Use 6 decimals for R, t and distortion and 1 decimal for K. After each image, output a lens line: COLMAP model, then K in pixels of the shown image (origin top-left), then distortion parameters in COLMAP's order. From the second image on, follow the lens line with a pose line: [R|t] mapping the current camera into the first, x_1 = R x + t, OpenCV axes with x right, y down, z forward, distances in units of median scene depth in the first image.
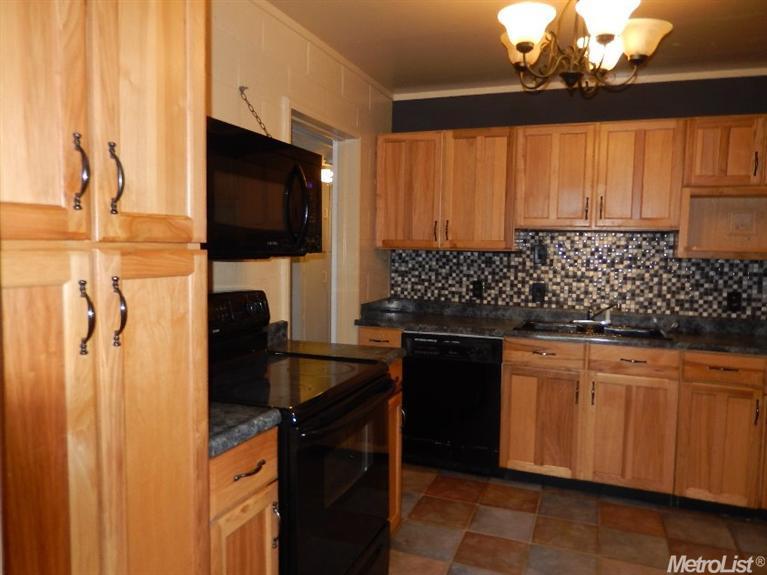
lens RADIAL K [[587.5, 0, 387.9], [0, 587.5, 285.5], [0, 0, 1]] dist [0.024223, 0.006793]
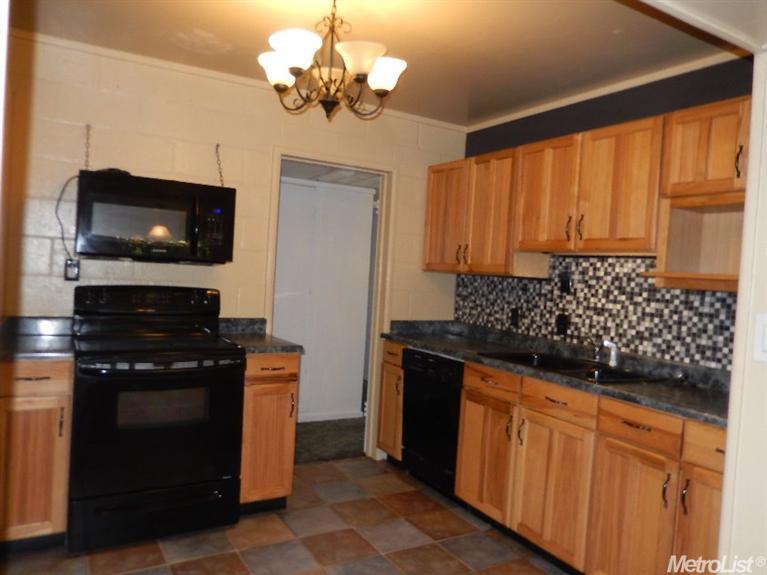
lens RADIAL K [[587.5, 0, 391.1], [0, 587.5, 290.8], [0, 0, 1]] dist [0.024223, 0.006793]
pose [[0.767403, 0.046603, -0.639469, 0.658530], [-0.090460, 0.995248, -0.036026, 0.017384], [0.634751, 0.085492, 0.767972, 0.148378]]
